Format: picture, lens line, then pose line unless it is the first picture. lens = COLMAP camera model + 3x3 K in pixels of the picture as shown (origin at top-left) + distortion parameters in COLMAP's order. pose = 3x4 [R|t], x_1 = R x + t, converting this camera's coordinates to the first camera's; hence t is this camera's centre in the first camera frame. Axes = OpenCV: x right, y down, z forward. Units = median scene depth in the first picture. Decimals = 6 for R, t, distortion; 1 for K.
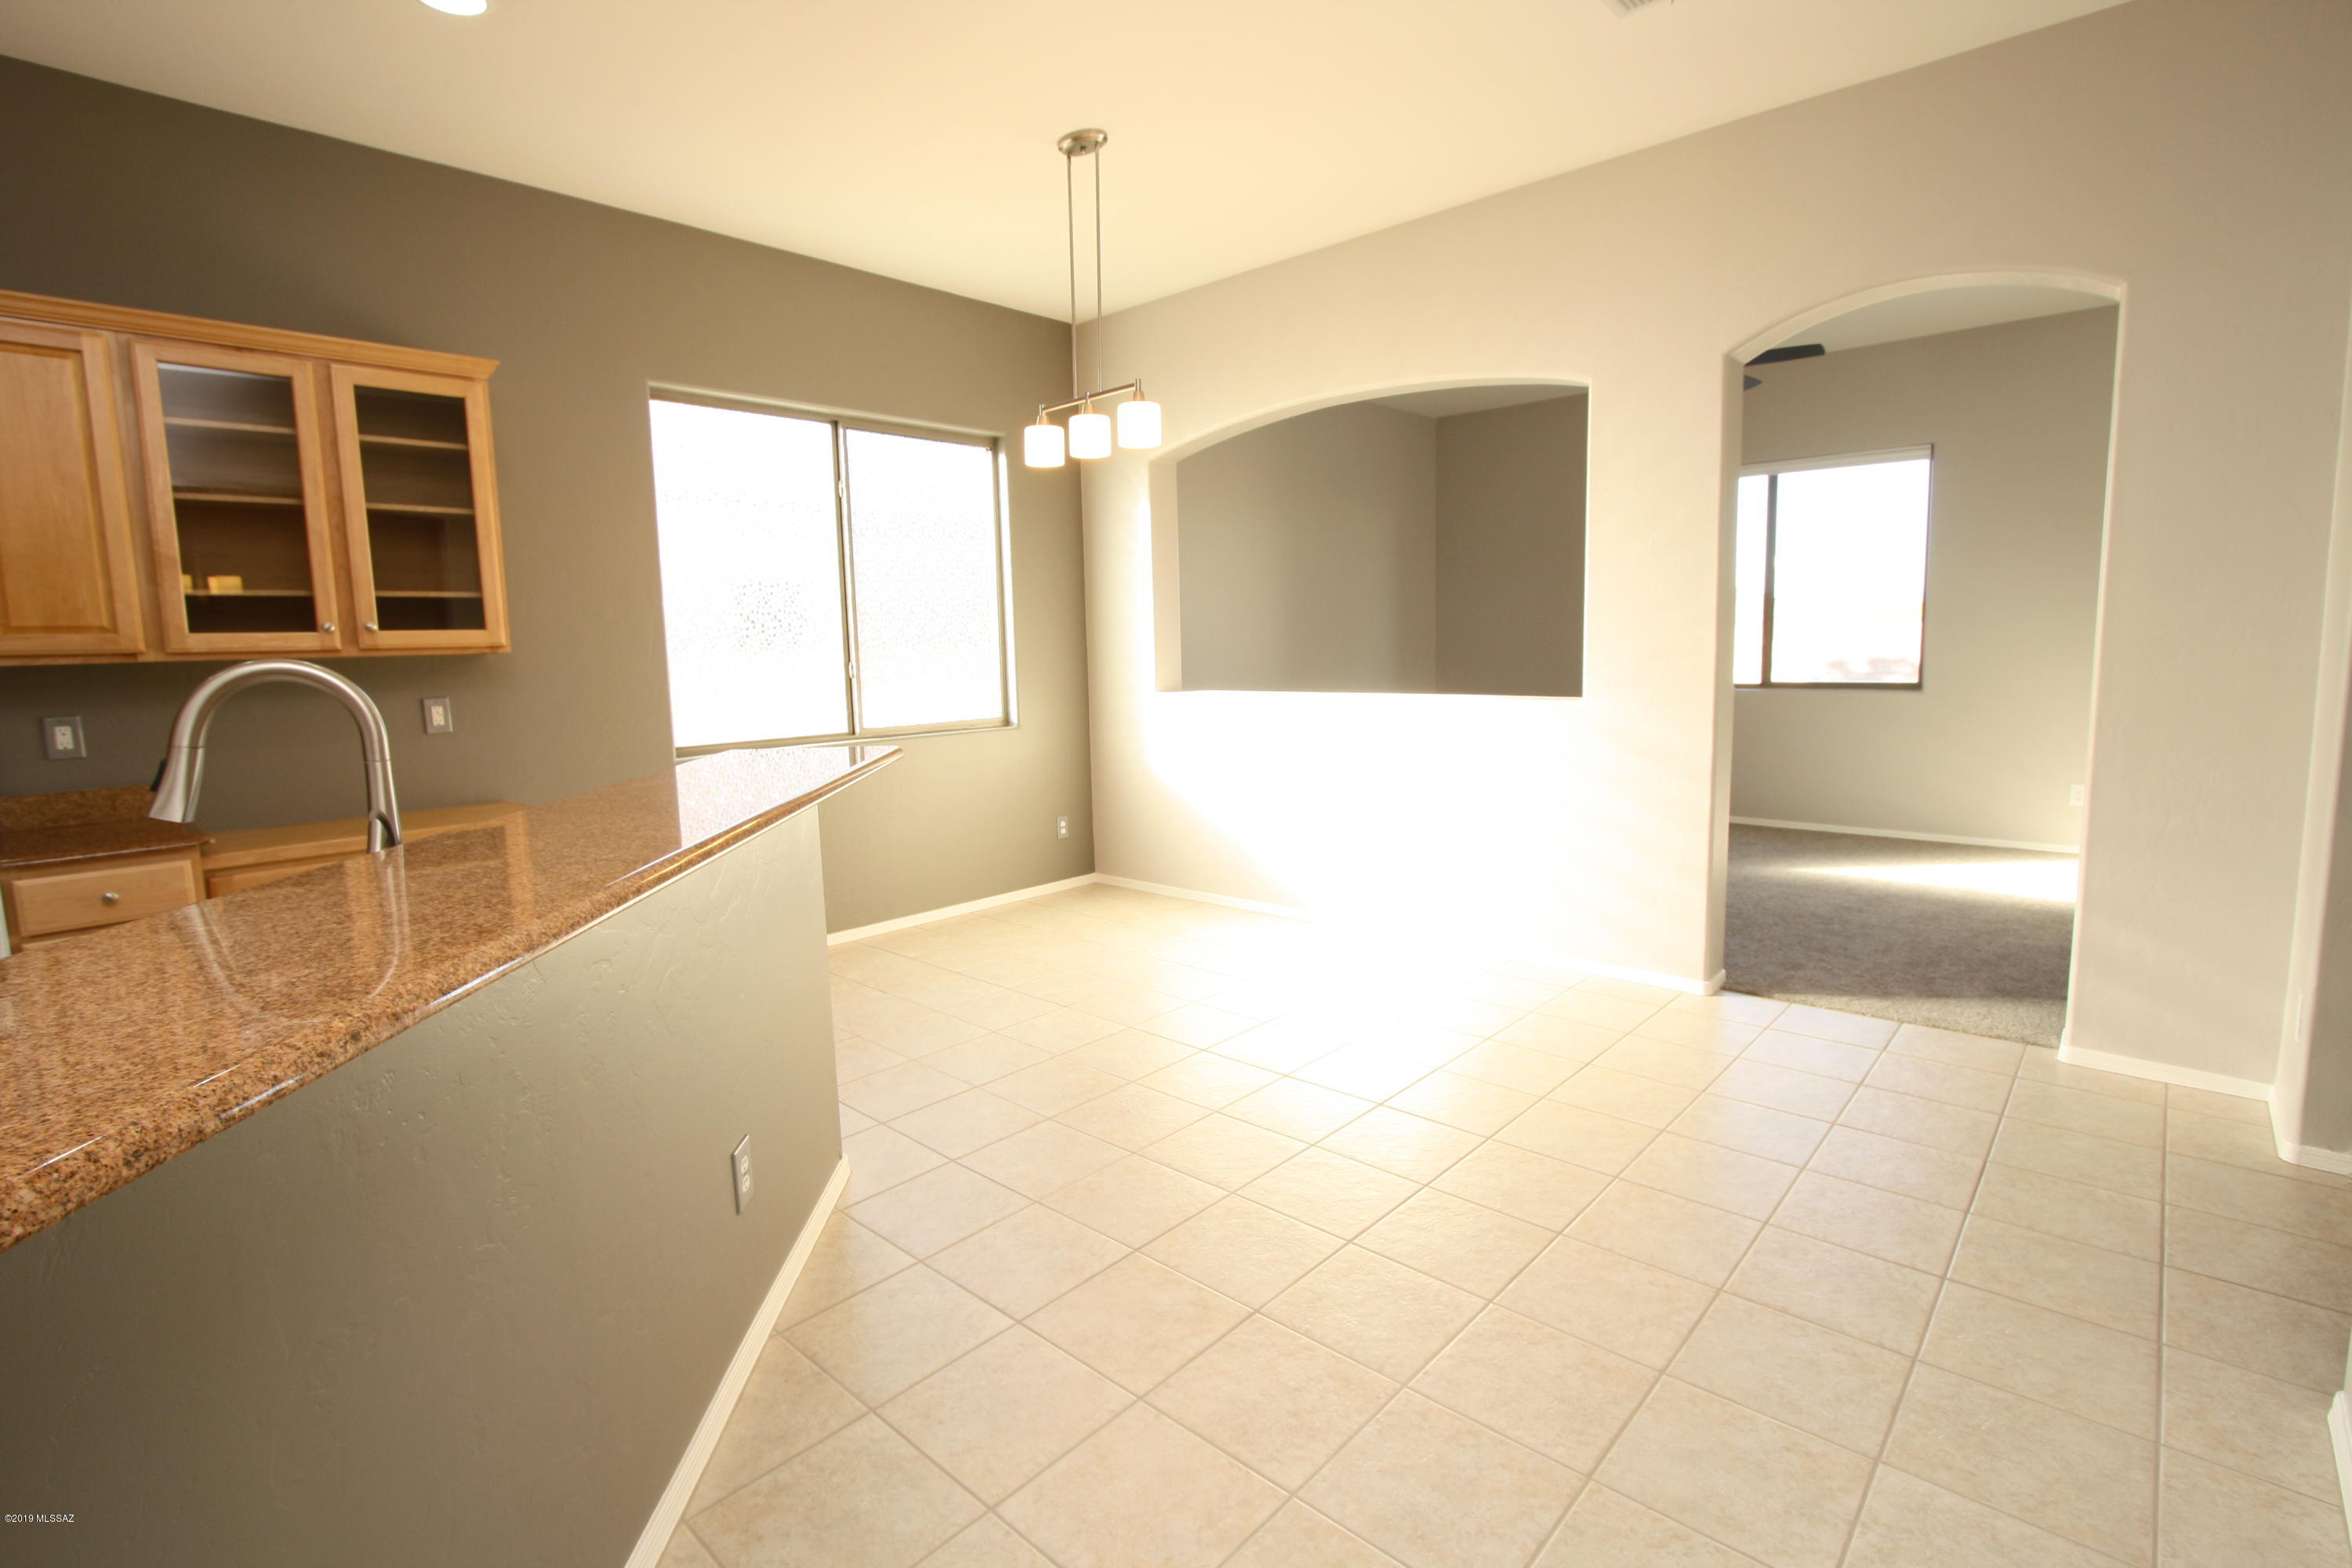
lens RADIAL K [[1090.9, 0, 1157.8], [0, 1090.9, 775.0], [0, 0, 1]] dist [-0.022359, 0.003969]
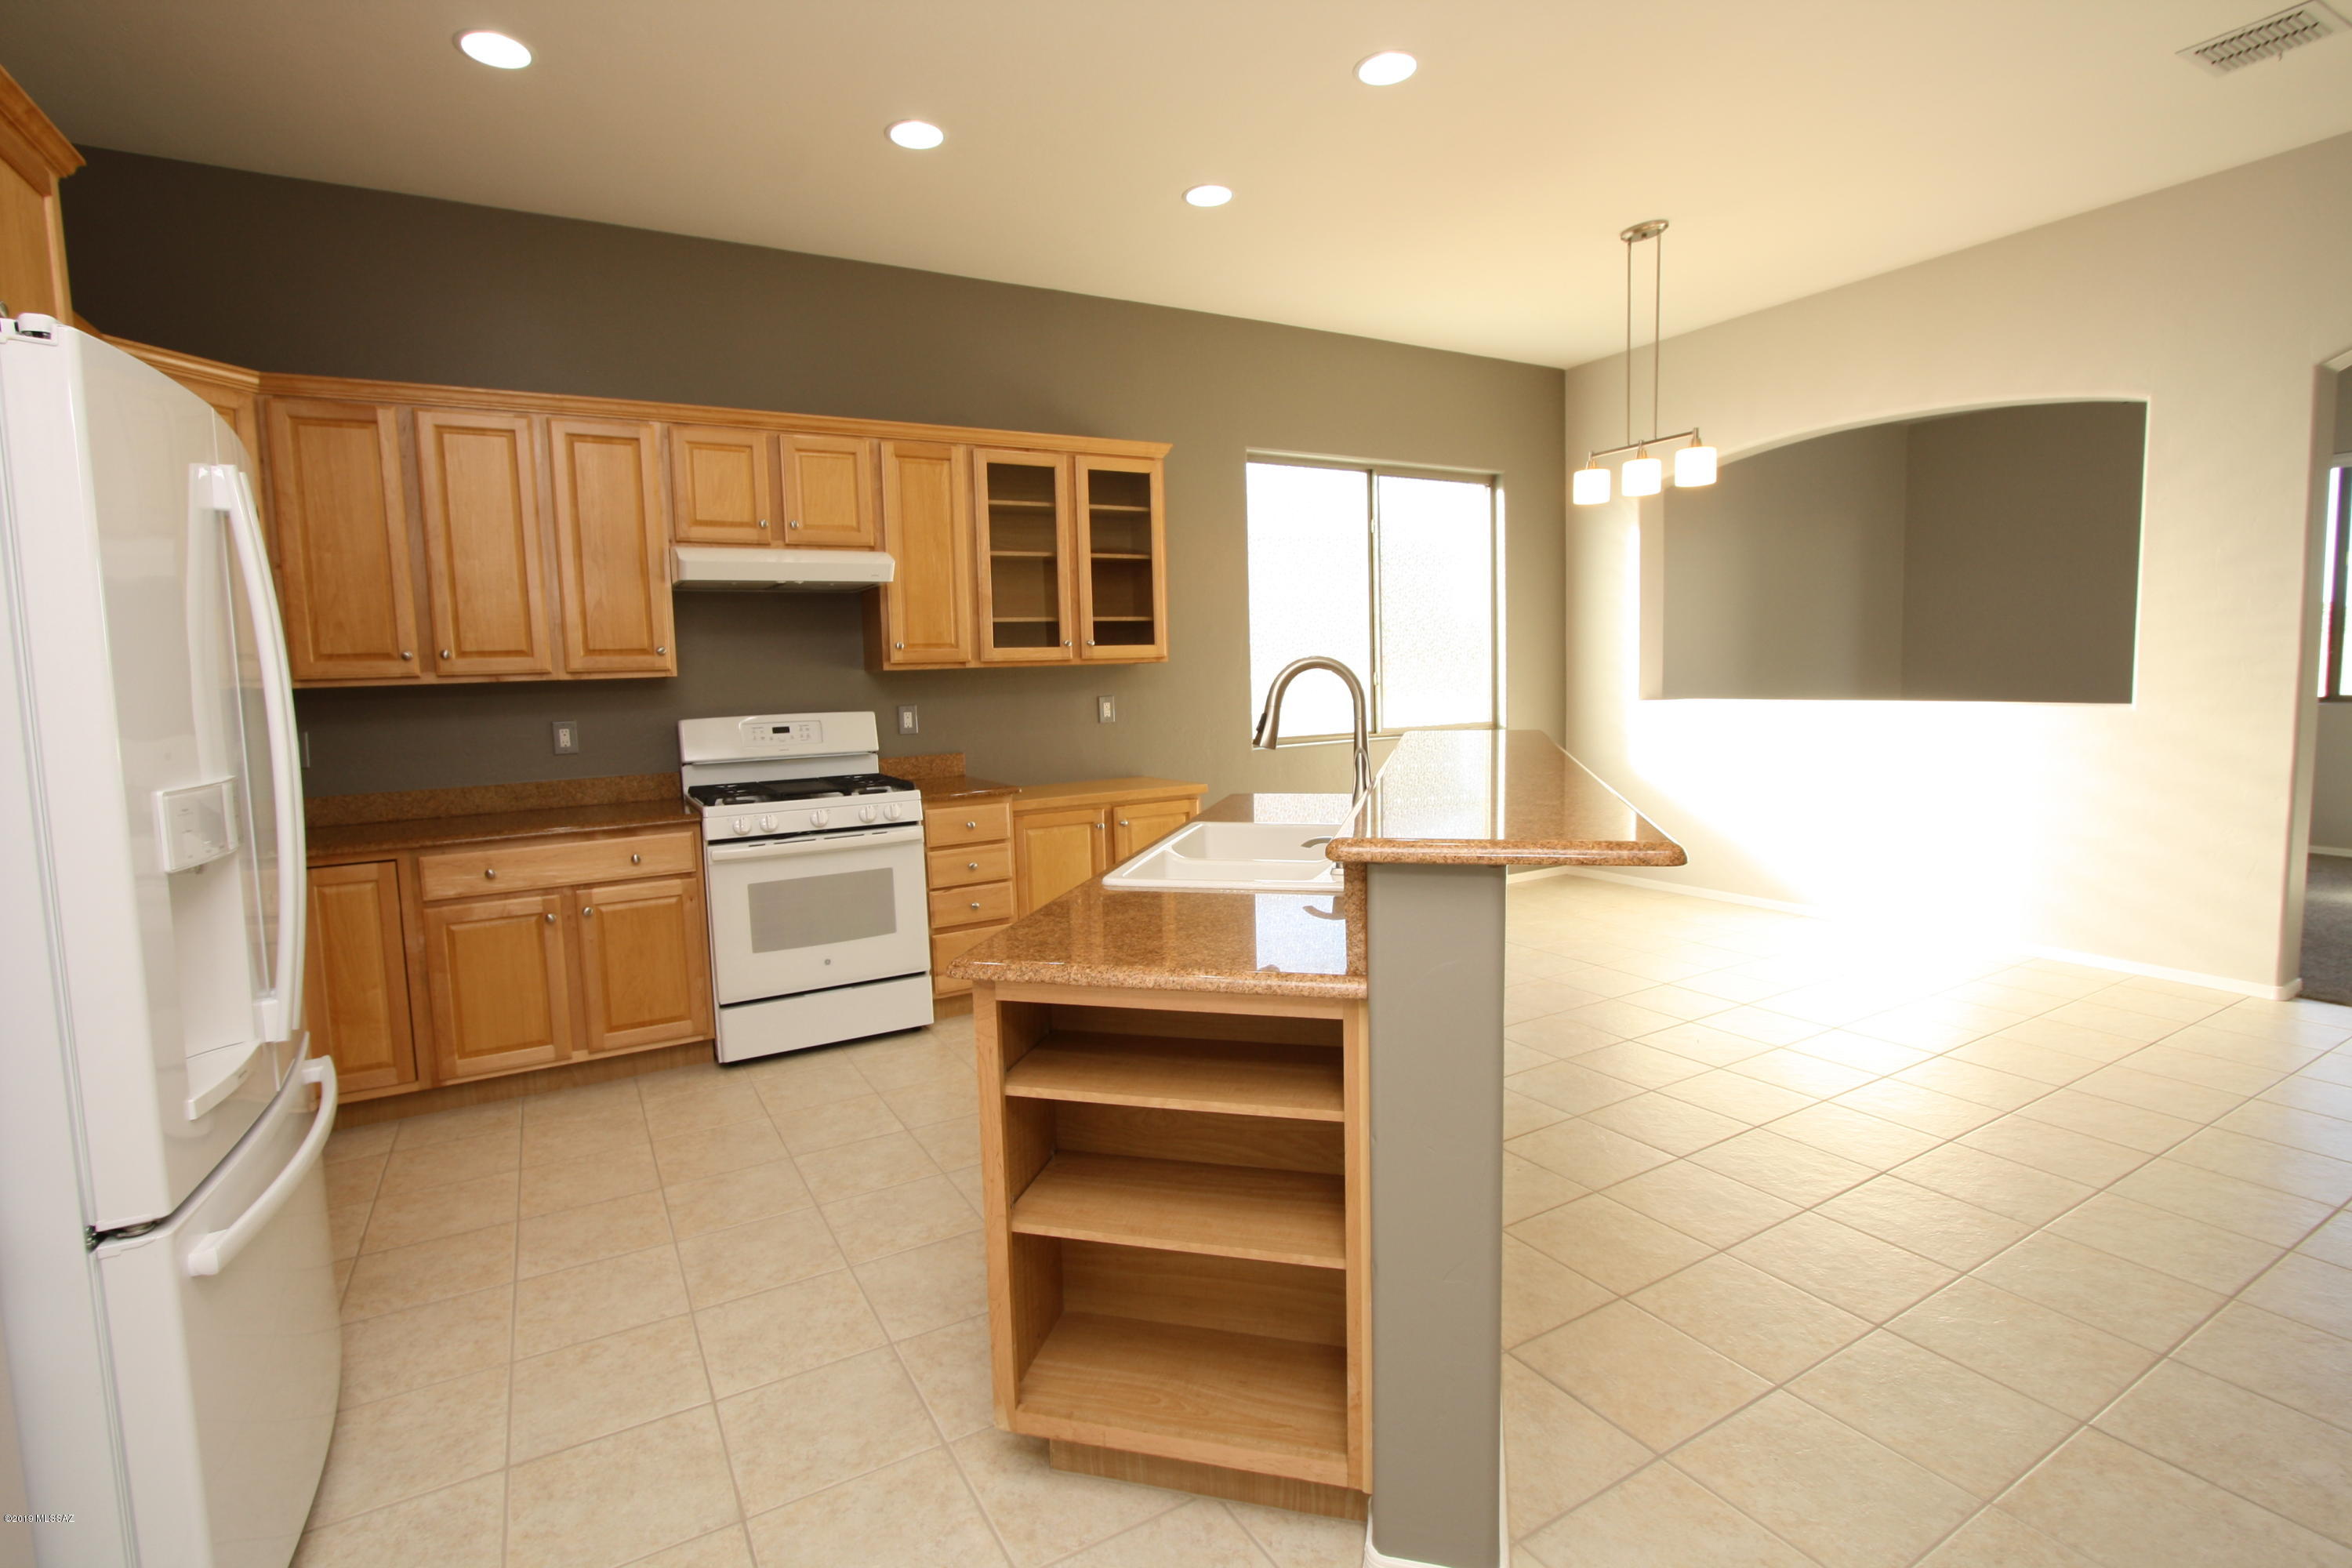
lens RADIAL K [[1090.9, 0, 1156.5], [0, 1090.9, 774.4], [0, 0, 1]] dist [-0.022359, 0.003969]
pose [[0.953994, 0.025403, -0.298746, -0.196477], [-0.030199, 0.999478, -0.011448, 0.037466], [0.298300, 0.019943, 0.954264, -0.258649]]
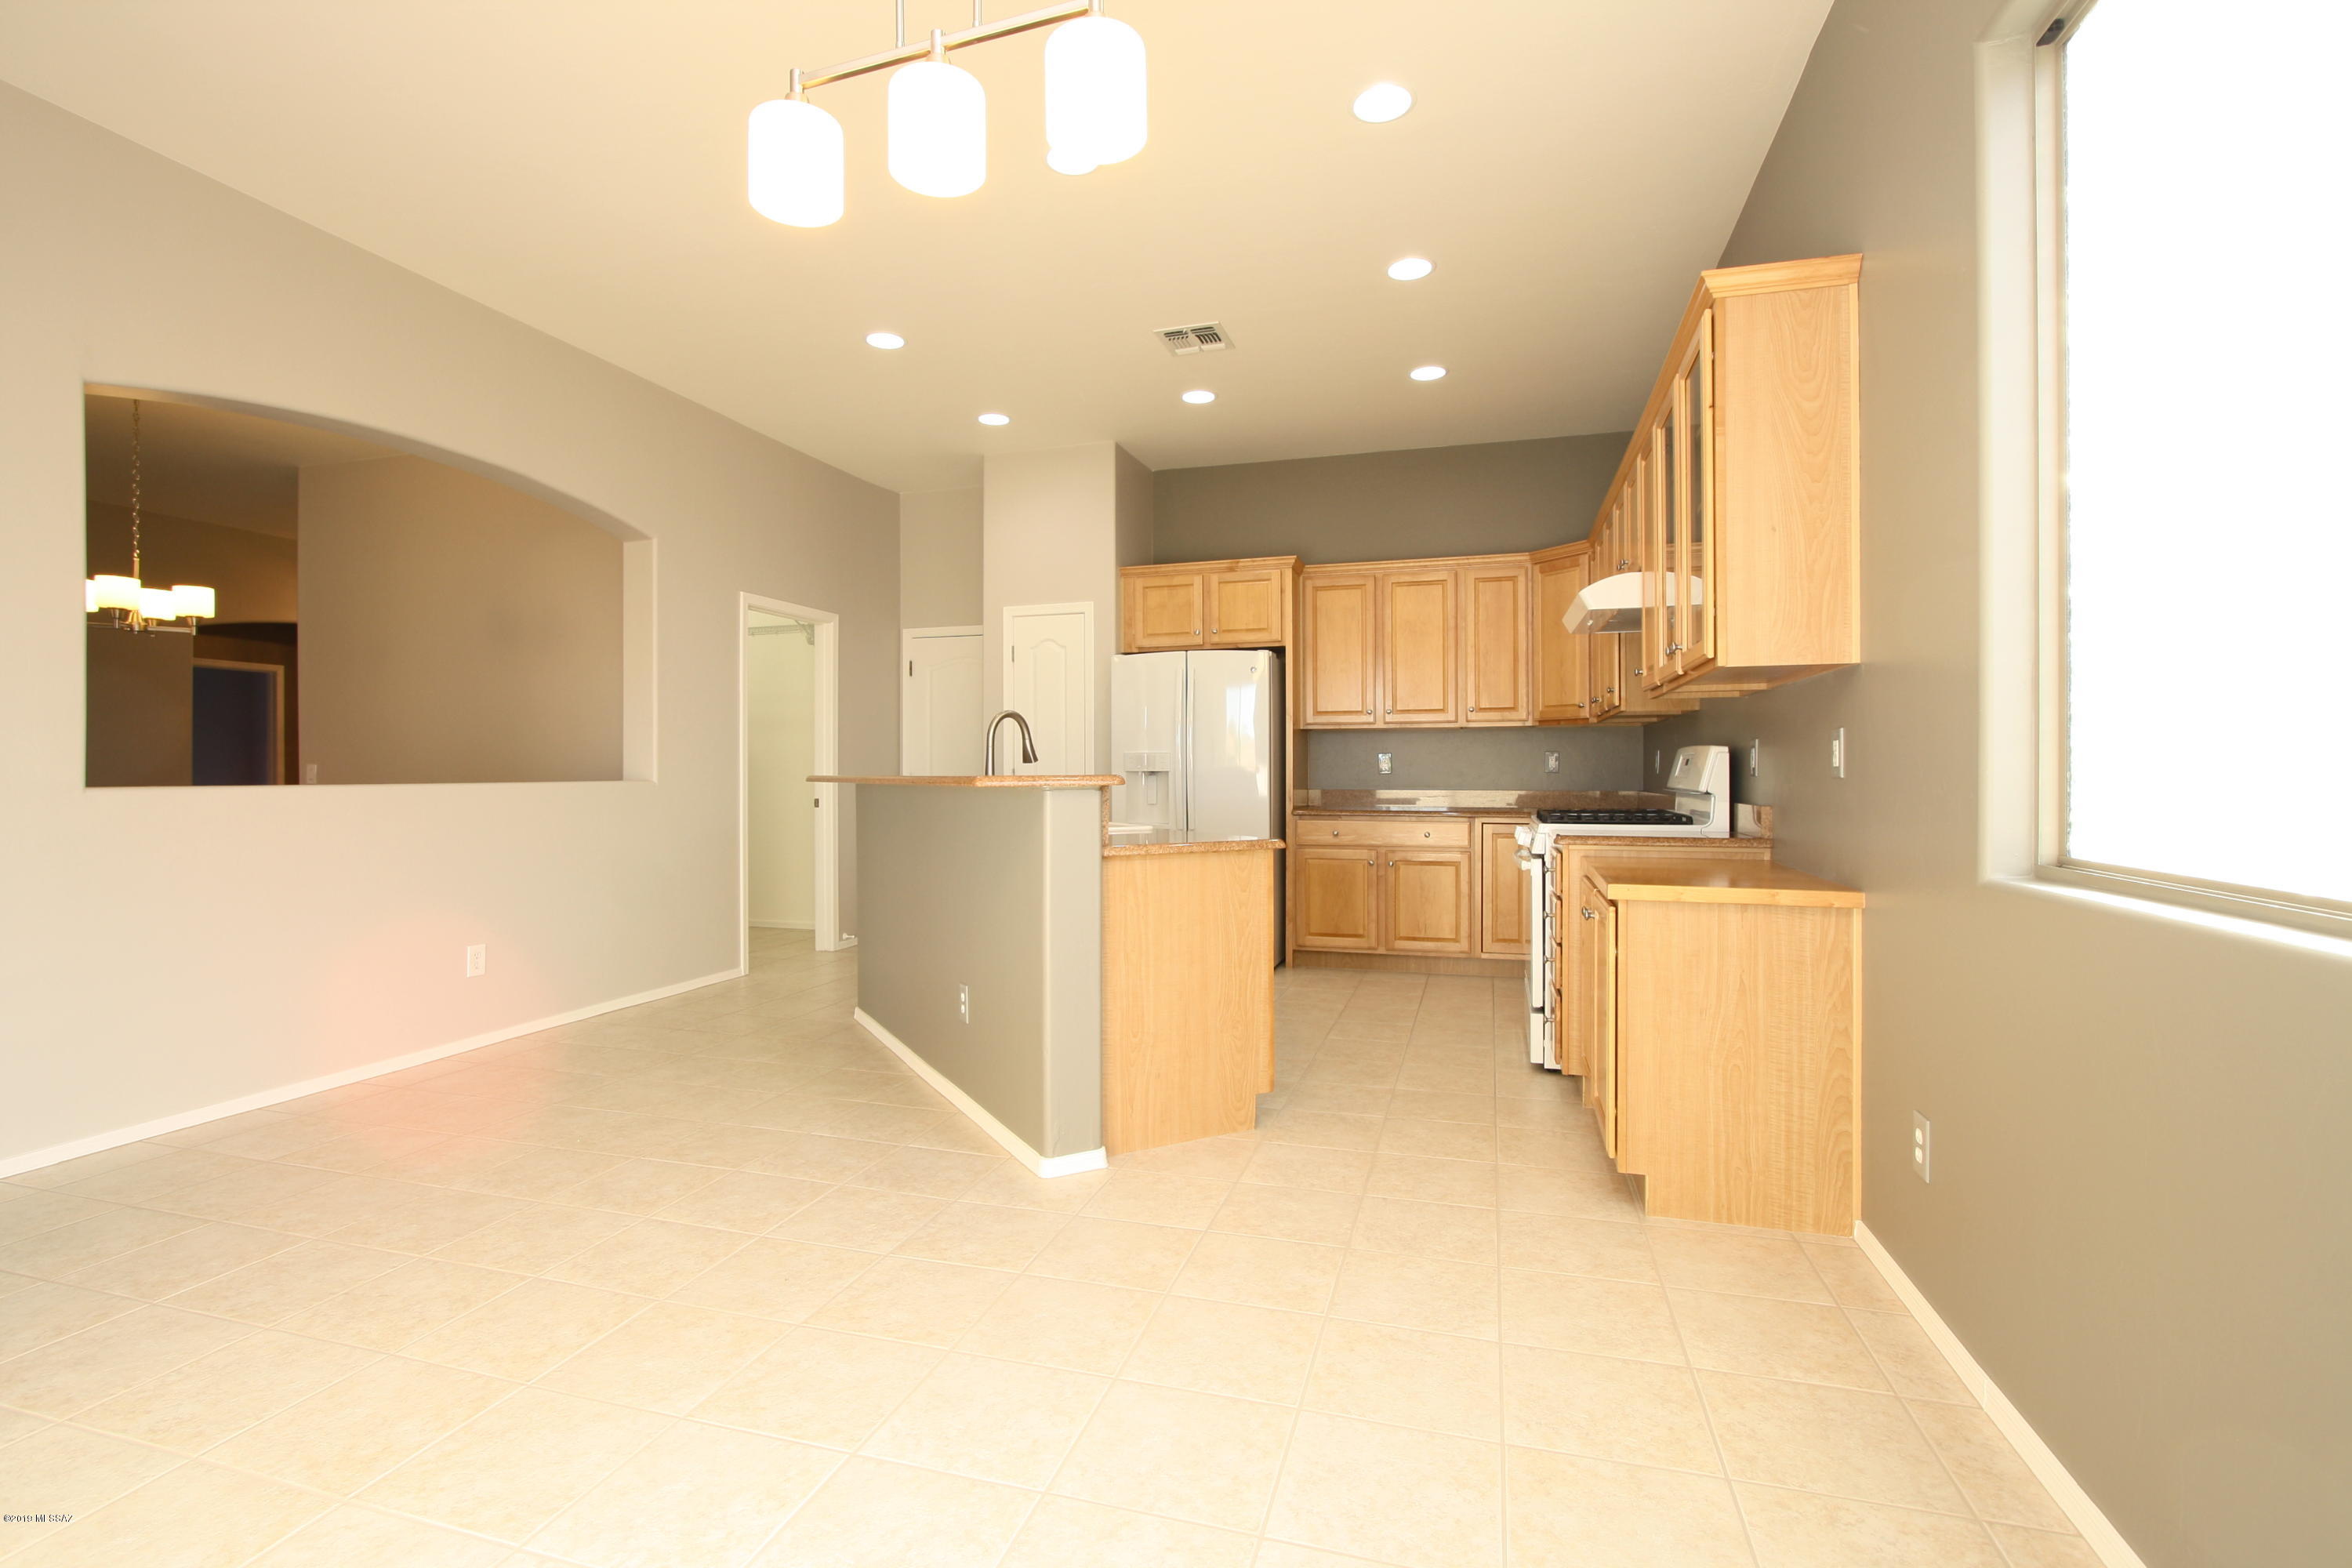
lens RADIAL K [[1090.9, 0, 1147.5], [0, 1090.9, 771.2], [0, 0, 1]] dist [-0.022359, 0.003969]
pose [[-0.896972, 0.031163, -0.440988, 0.047508], [-0.025684, 0.992154, 0.122353, -0.115986], [0.441341, 0.121074, -0.889134, 1.377550]]
